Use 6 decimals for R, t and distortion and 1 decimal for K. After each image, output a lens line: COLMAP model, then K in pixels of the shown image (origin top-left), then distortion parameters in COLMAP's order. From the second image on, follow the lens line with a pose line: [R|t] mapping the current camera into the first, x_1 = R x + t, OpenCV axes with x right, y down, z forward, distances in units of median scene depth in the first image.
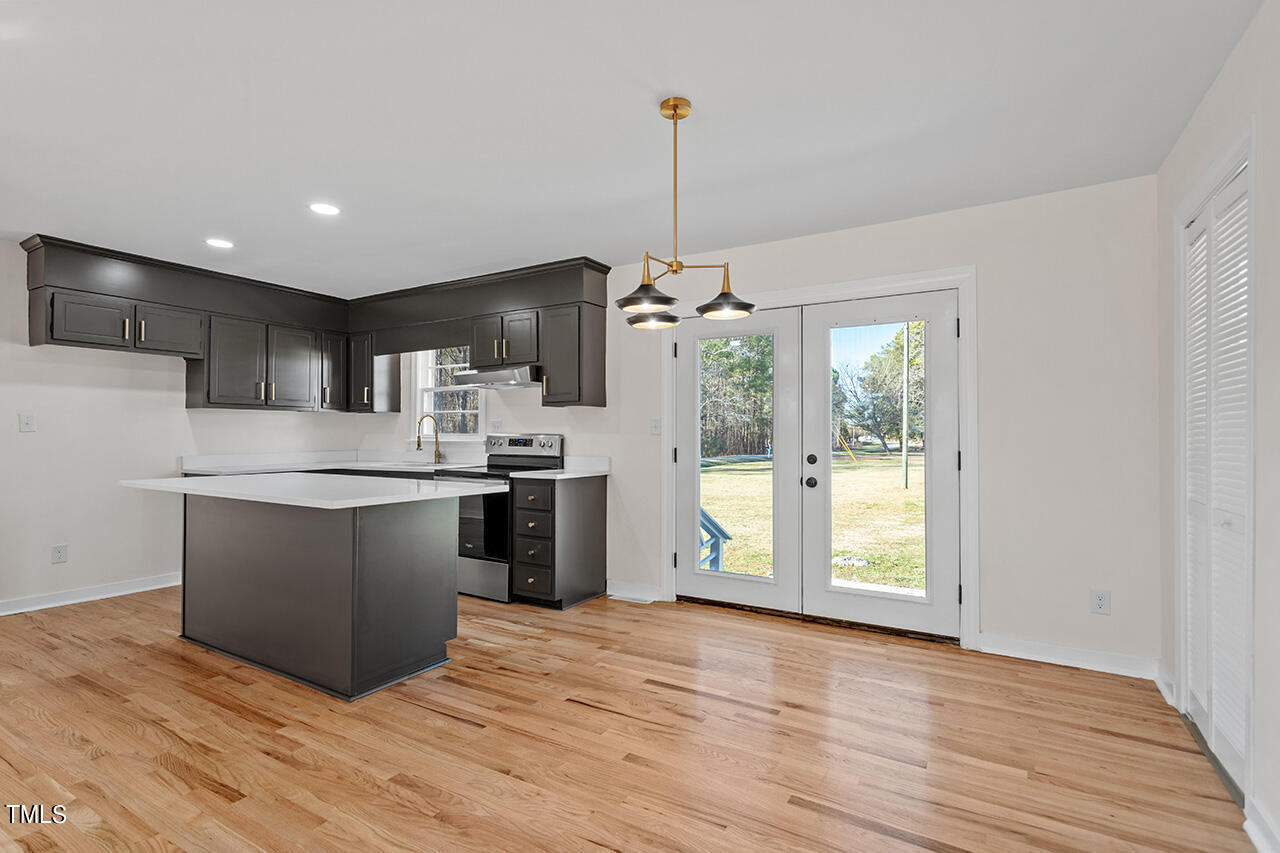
lens RADIAL K [[607.9, 0, 640.0], [0, 607.9, 426.5], [0, 0, 1]] dist [0.001691, 0.000106]
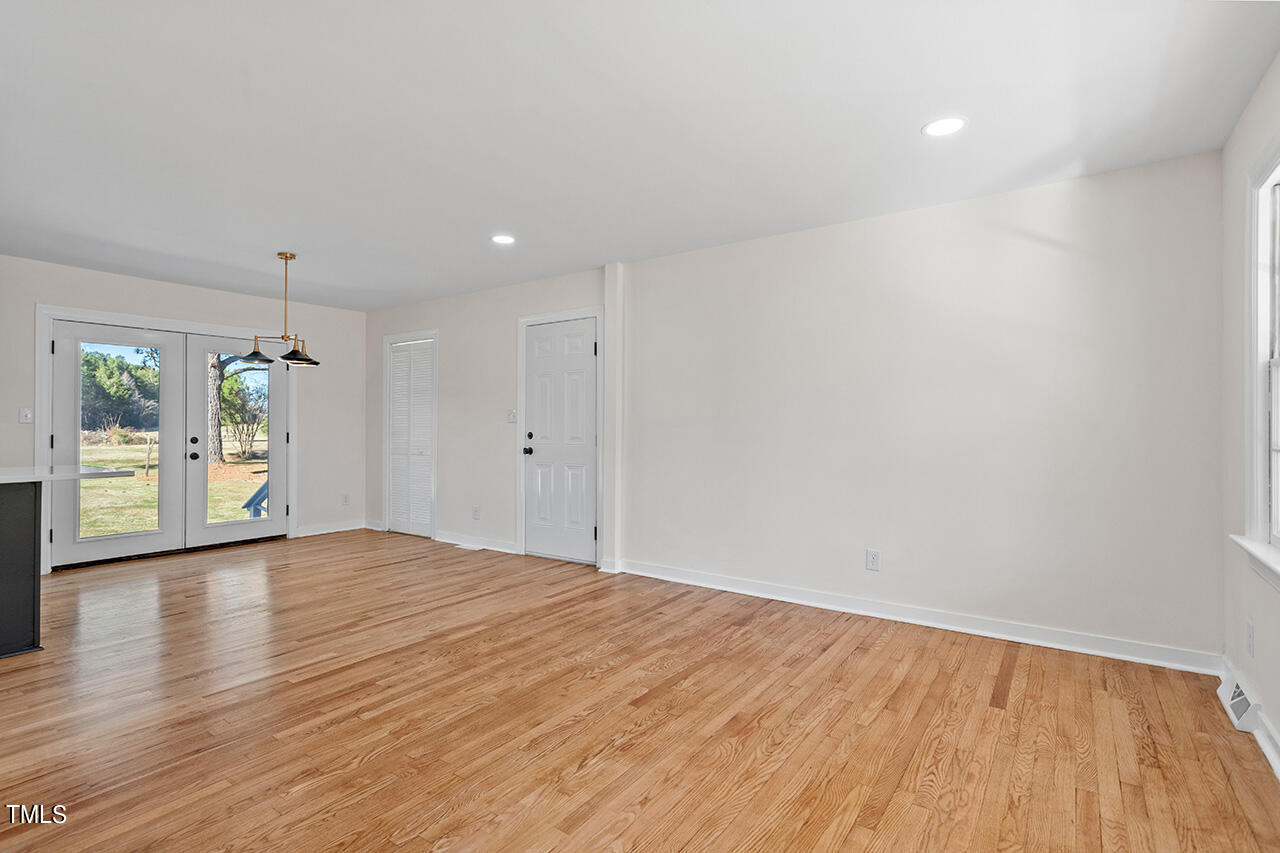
lens RADIAL K [[625.7, 0, 640.0], [0, 625.7, 426.5], [0, 0, 1]] dist [0.000032, -0.000078]
pose [[0.069533, -0.004130, 0.997571, -1.155073], [-0.014748, 0.999878, 0.005168, -0.002711], [-0.997471, -0.015071, 0.069463, -0.173906]]
